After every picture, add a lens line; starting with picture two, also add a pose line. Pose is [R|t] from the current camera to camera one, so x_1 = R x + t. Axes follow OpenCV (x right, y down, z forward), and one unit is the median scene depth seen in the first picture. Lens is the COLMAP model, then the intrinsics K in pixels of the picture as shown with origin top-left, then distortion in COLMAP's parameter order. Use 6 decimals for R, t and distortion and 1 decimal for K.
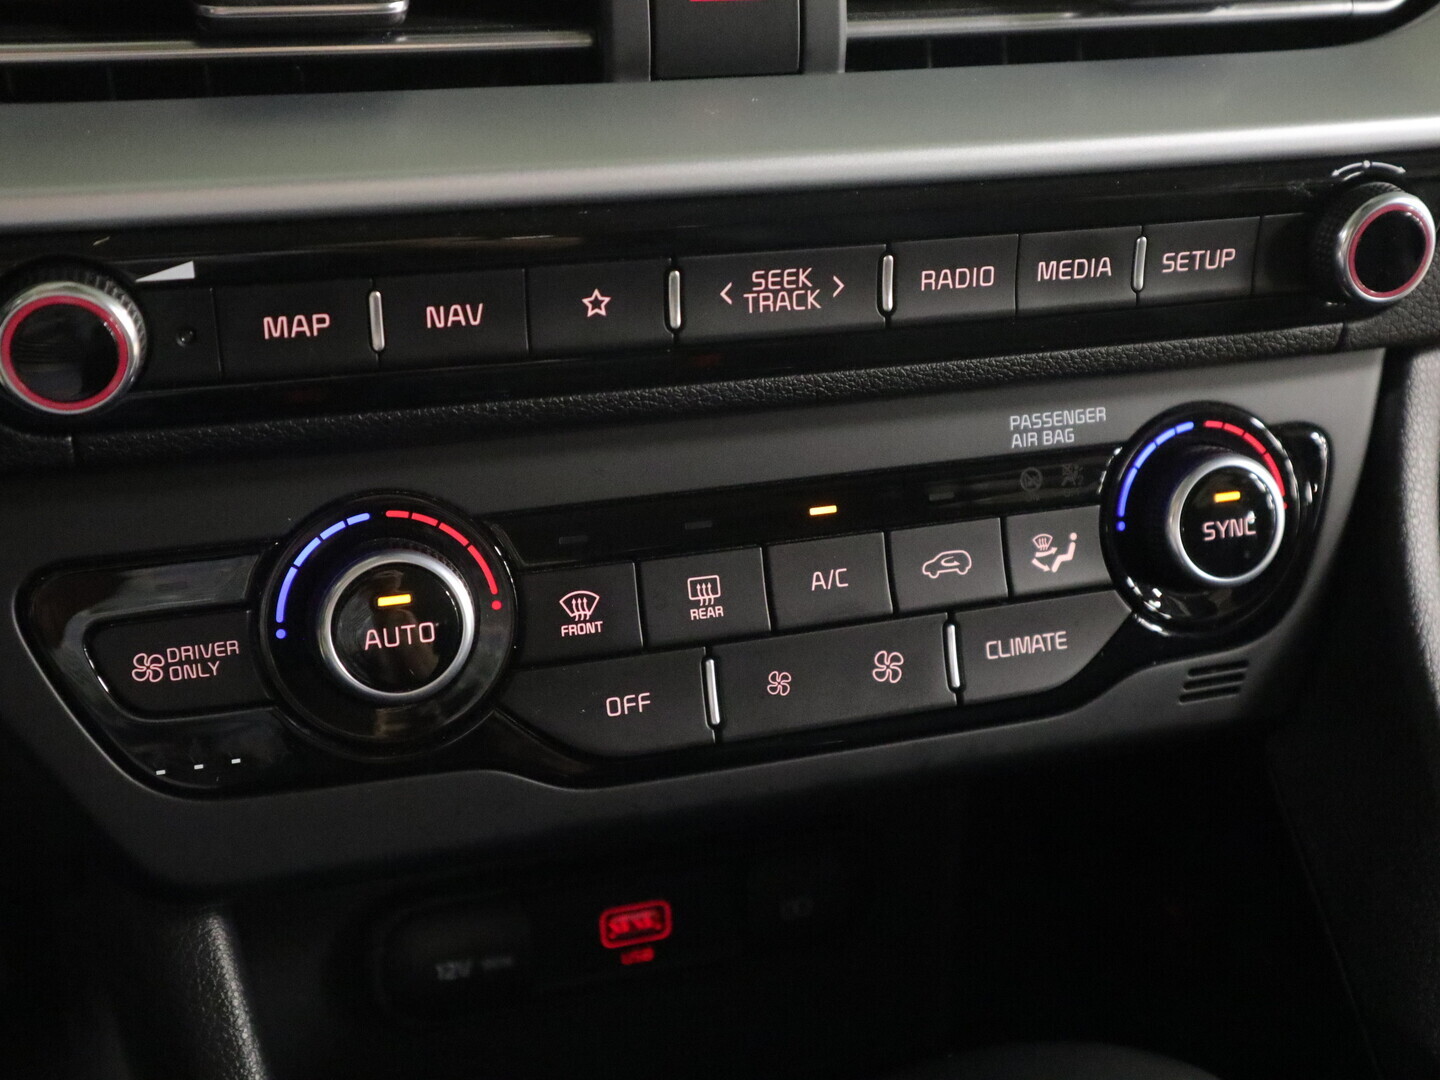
lens RADIAL K [[1595.5, 0, 723.9], [0, 1595.5, 538.8], [0, 0, 1]] dist [-0.067311, 0.000000]
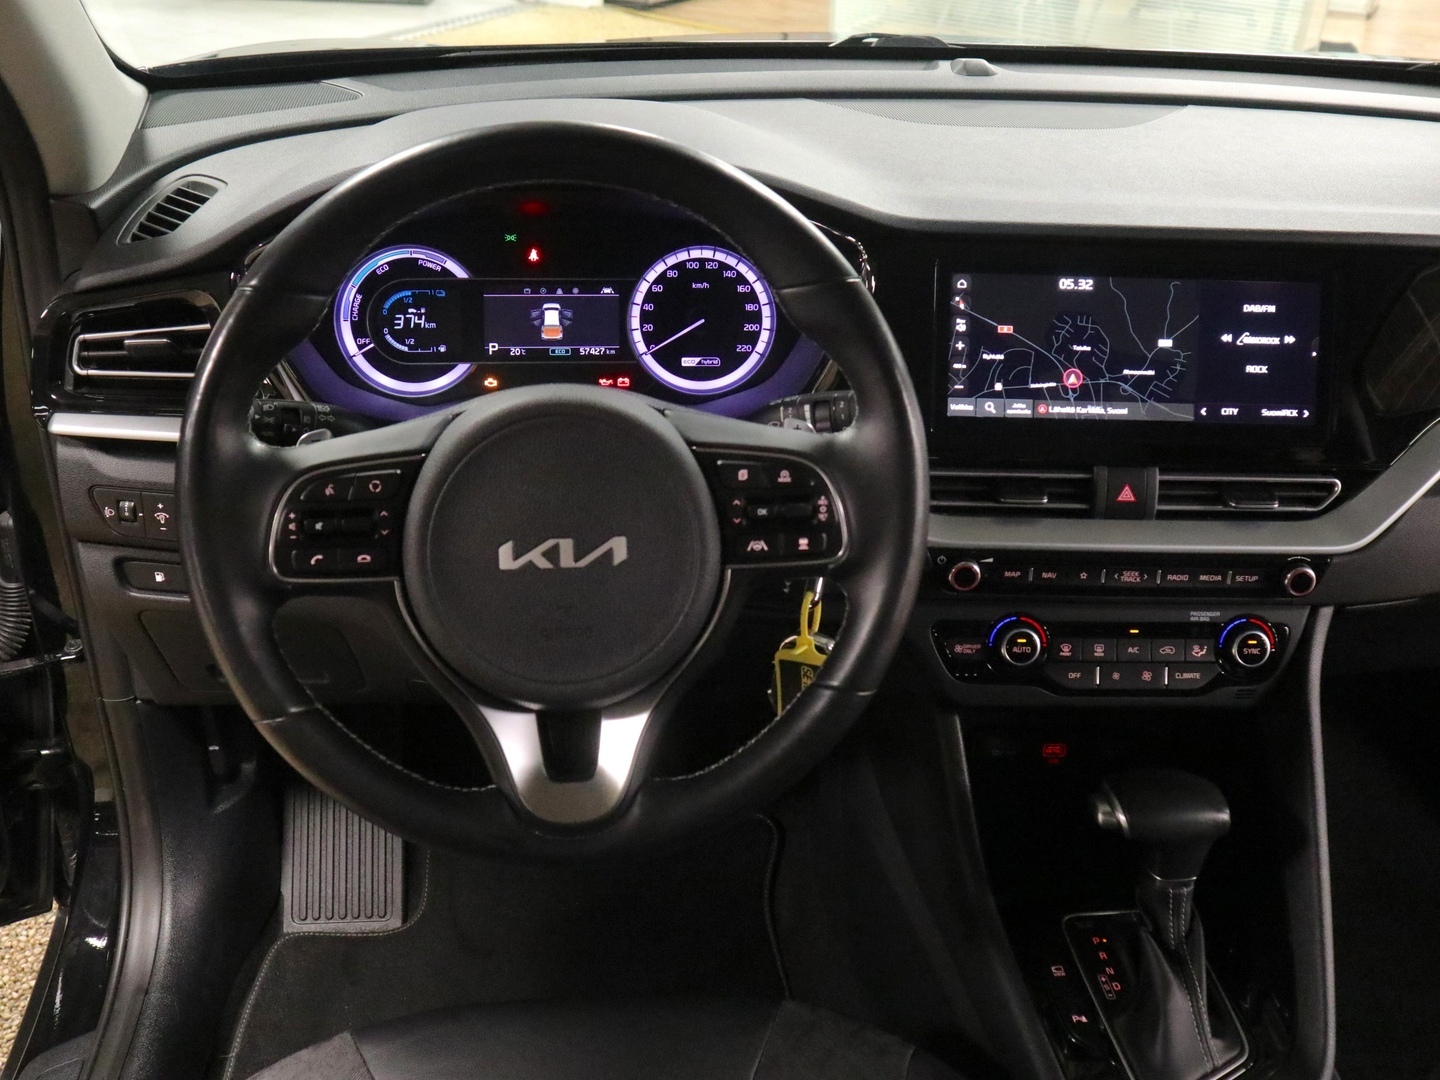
lens RADIAL K [[1635.3, 0, 645.3], [0, 1635.3, 479.9], [0, 0, 1]] dist [-0.057516, 0.000000]
pose [[0.966029, 0.121640, -0.228016, -0.220260], [-0.129203, 0.991446, -0.018485, -0.152152], [0.223817, 0.047318, 0.973482, -2.998045]]
